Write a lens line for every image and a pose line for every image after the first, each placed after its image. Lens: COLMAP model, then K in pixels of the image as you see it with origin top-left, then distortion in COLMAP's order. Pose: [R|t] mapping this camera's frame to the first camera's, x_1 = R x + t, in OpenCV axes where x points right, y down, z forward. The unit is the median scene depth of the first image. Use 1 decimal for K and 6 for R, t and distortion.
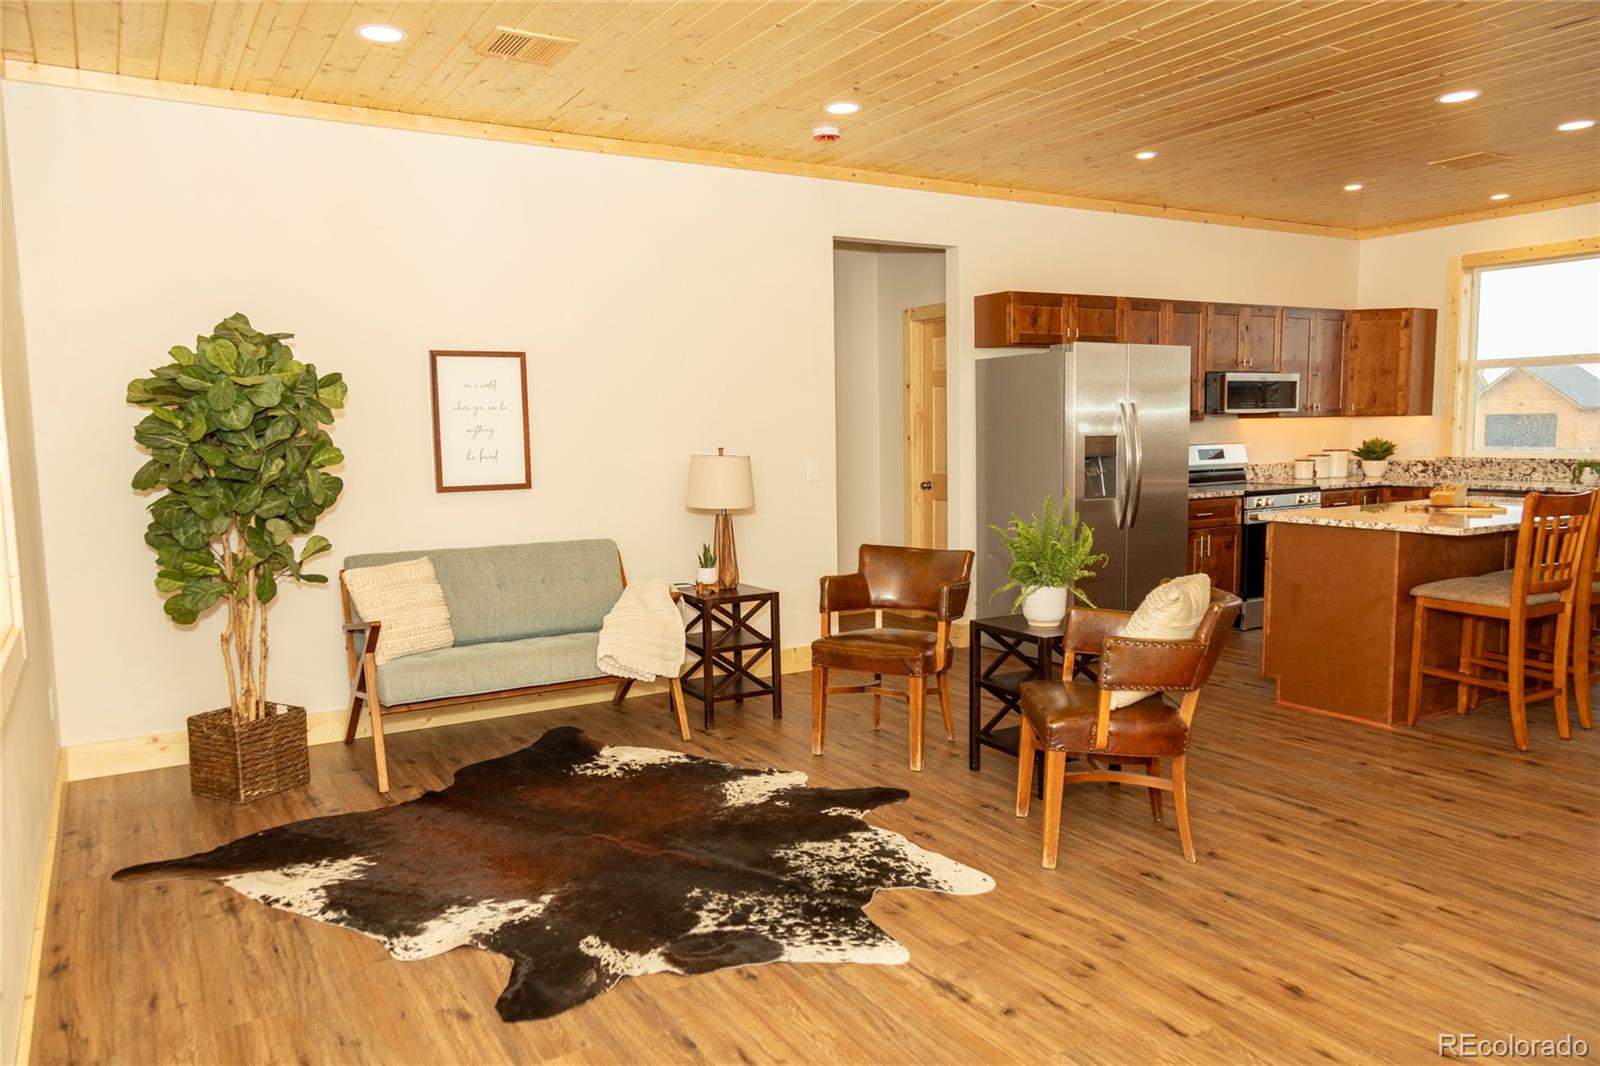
lens RADIAL K [[1120.5, 0, 793.8], [0, 1120.5, 537.4], [0, 0, 1]] dist [0.008995, 0.002150]
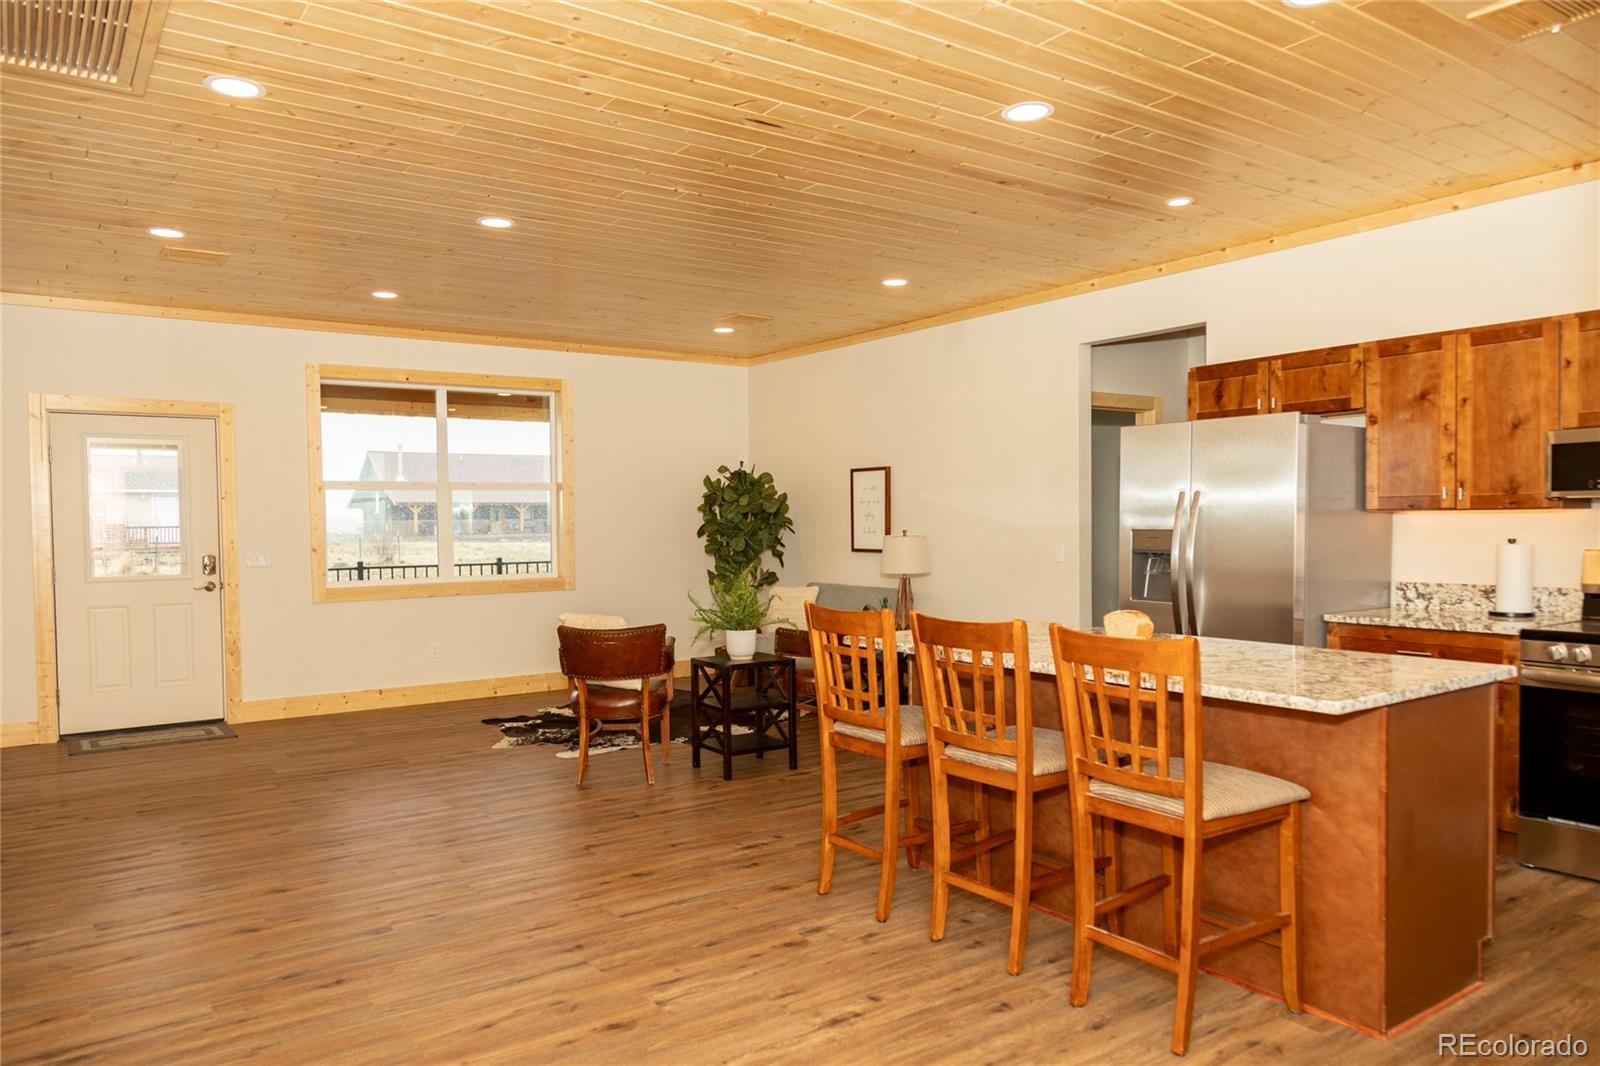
lens RADIAL K [[1106.3, 0, 799.6], [0, 1106.3, 549.3], [0, 0, 1]] dist [0.010305, 0.004900]
pose [[0.064367, 0.043293, -0.996987, 1.503148], [-0.092191, 0.995044, 0.037257, -0.109943], [0.993659, 0.089515, 0.068039, 0.895633]]
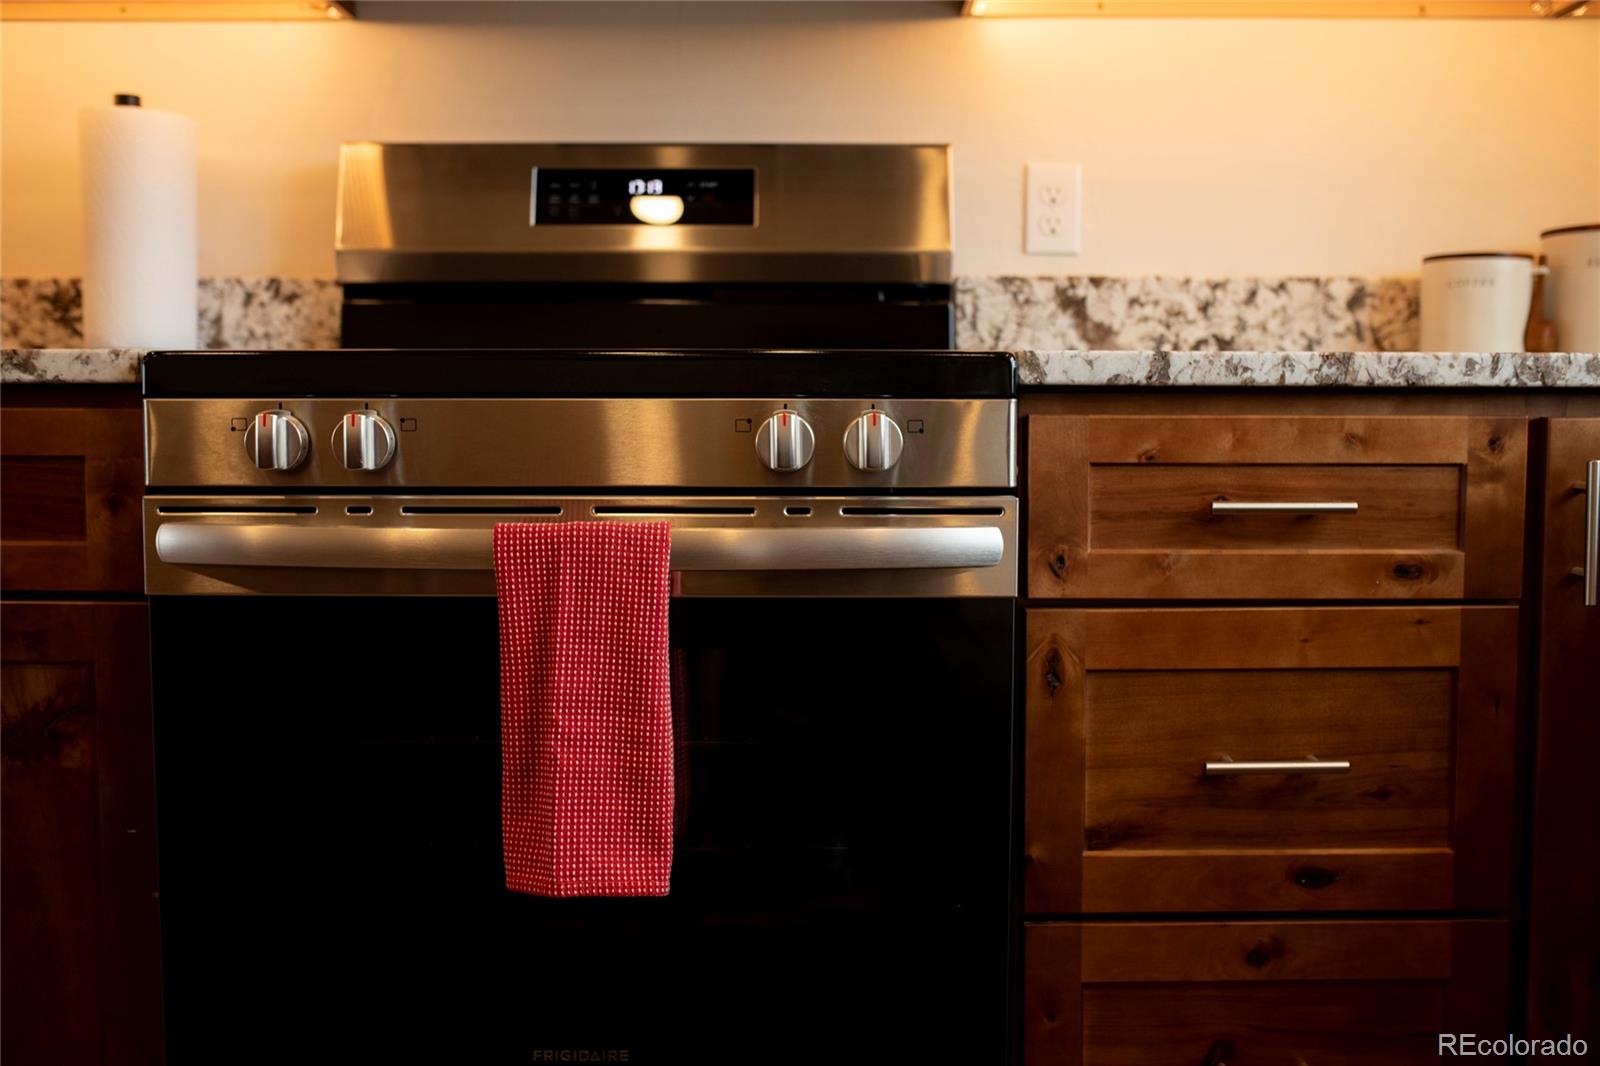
lens RADIAL K [[1537.6, 0, 800.0], [0, 1537.6, 533.0], [0, 0, 1]] dist [-0.017975, -0.008348]
pose [[0.847373, 0.054329, -0.528211, 0.889853], [-0.064196, 0.997937, -0.000342, -0.038707], [0.527103, 0.034199, 0.849113, 1.374098]]
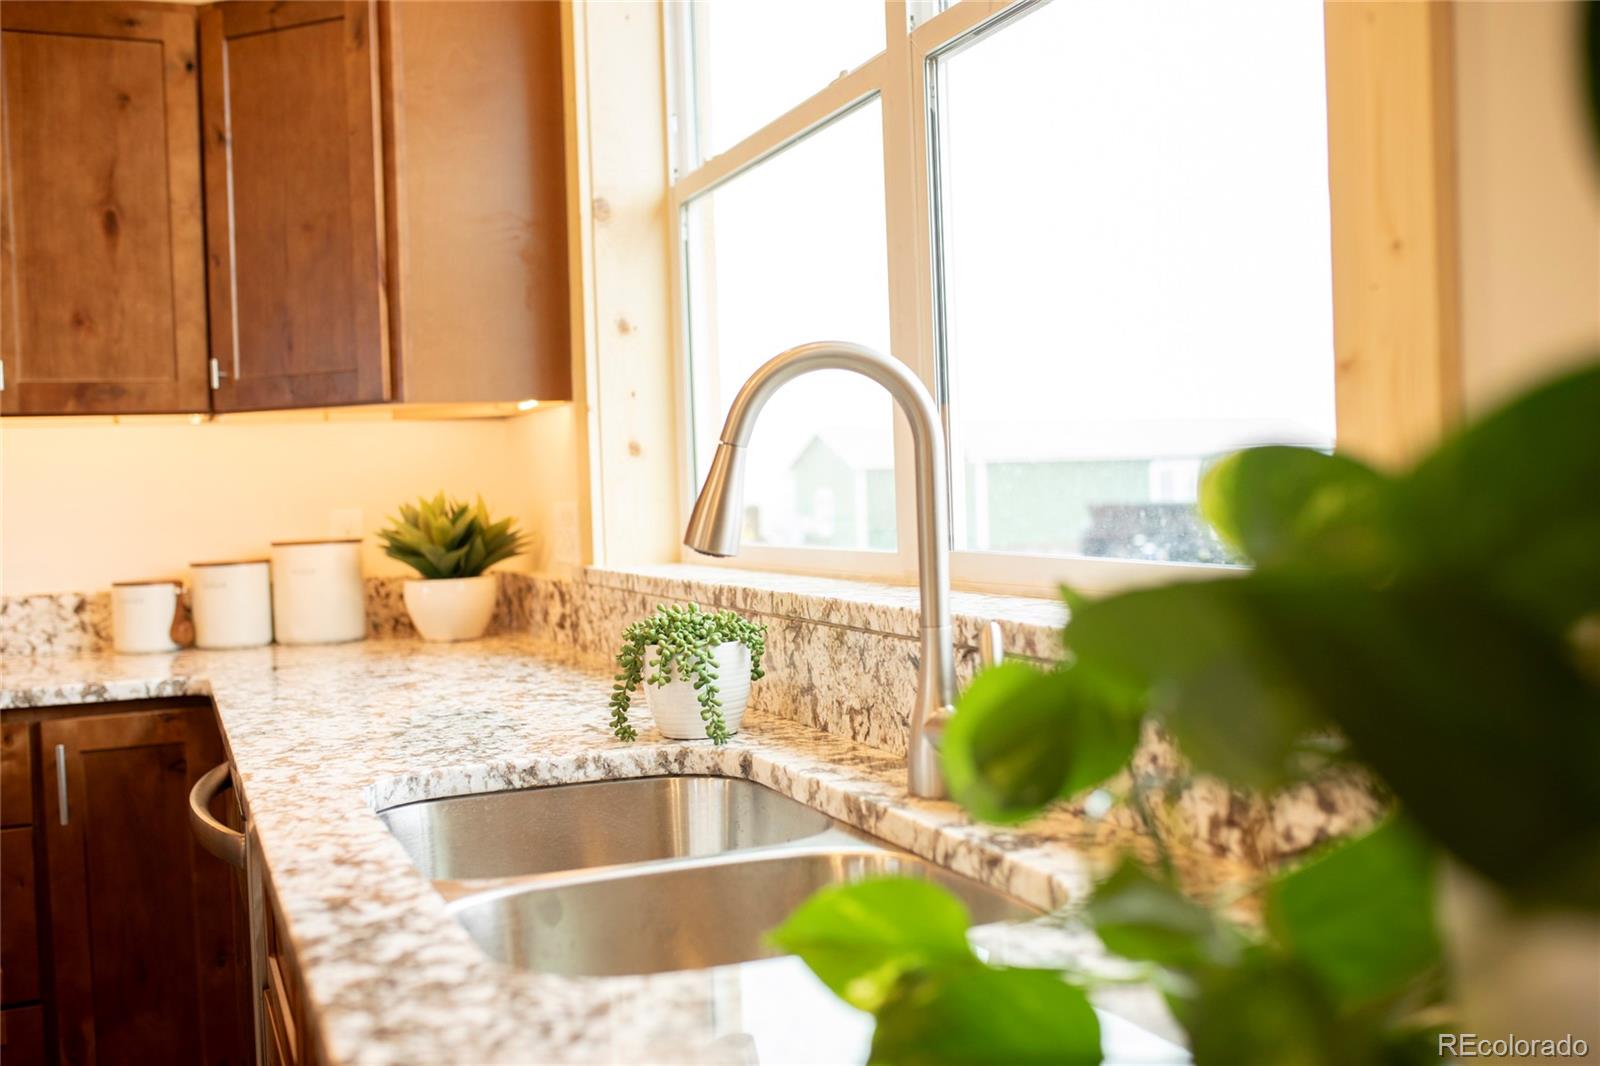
lens RADIAL K [[1537.6, 0, 800.0], [0, 1537.6, 533.0], [0, 0, 1]] dist [-0.017975, -0.008348]
pose [[0.988782, -0.014953, -0.148619, 1.202230], [0.004507, 0.997510, -0.070378, -0.097897], [0.149301, 0.068919, 0.986387, 1.204315]]
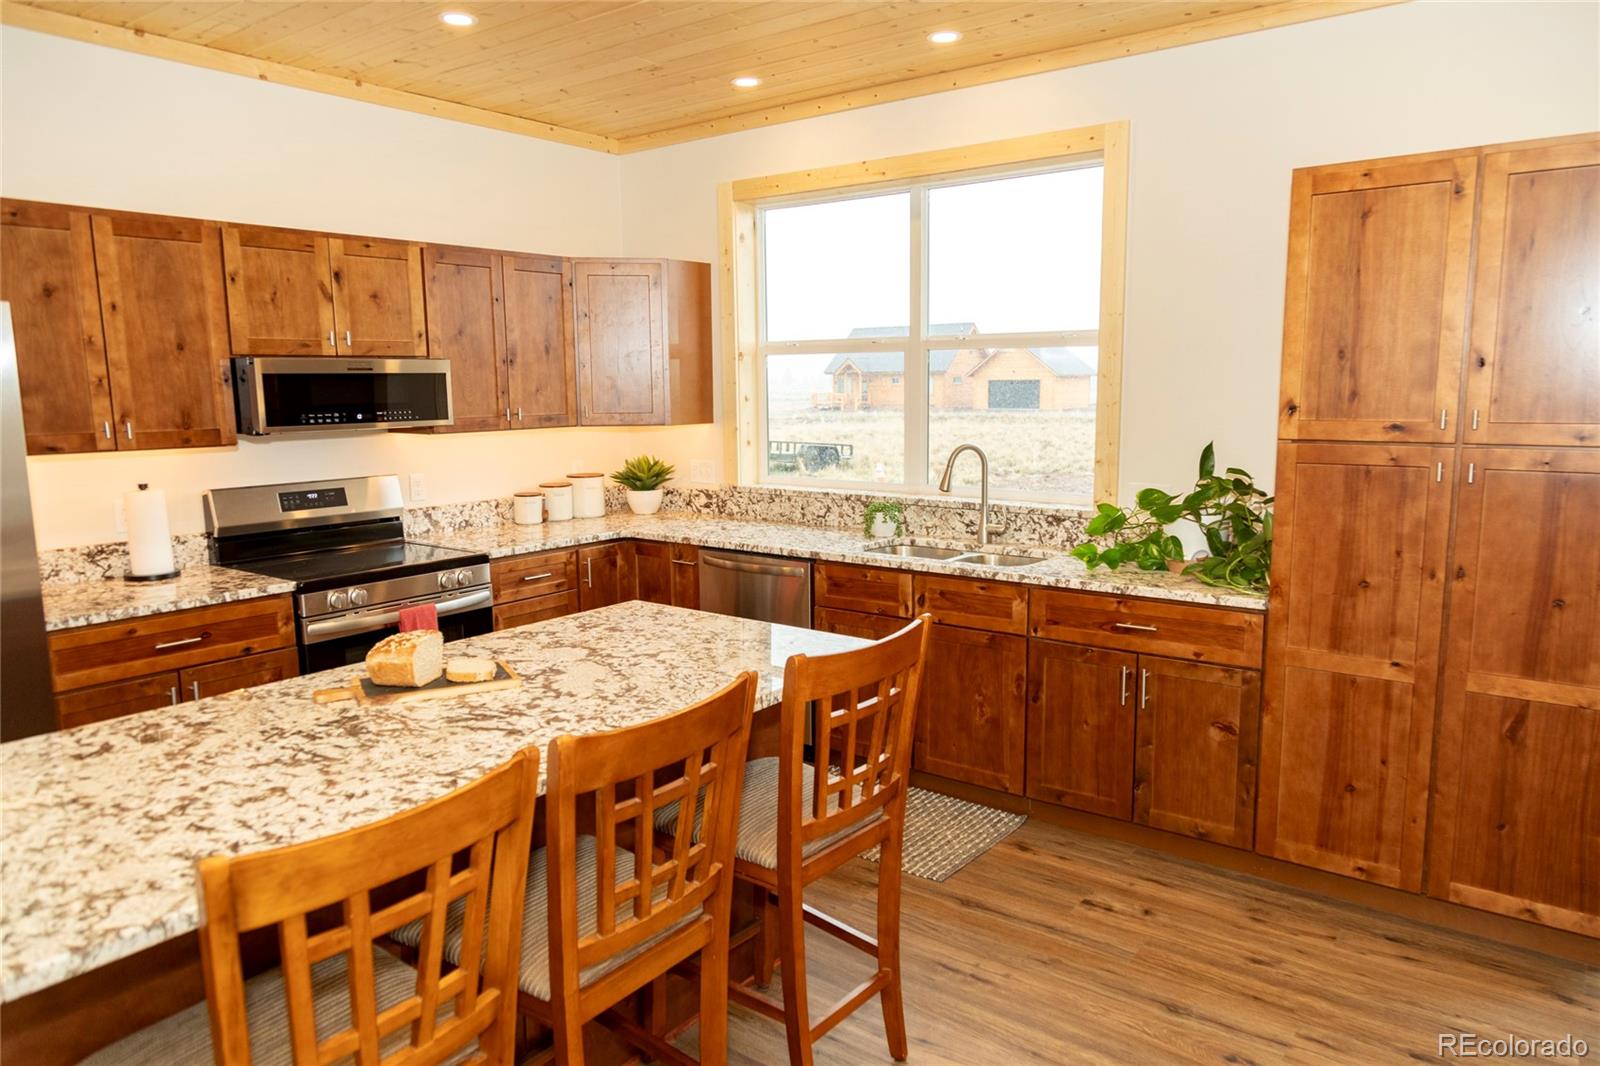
lens RADIAL K [[1051.9, 0, 818.7], [0, 1051.9, 535.4], [0, 0, 1]] dist [0.003691, 0.001303]
pose [[0.929562, -0.048521, 0.365459, 0.702467], [0.033414, 0.998310, 0.047553, -0.124010], [-0.367149, -0.031992, 0.929612, 0.695624]]
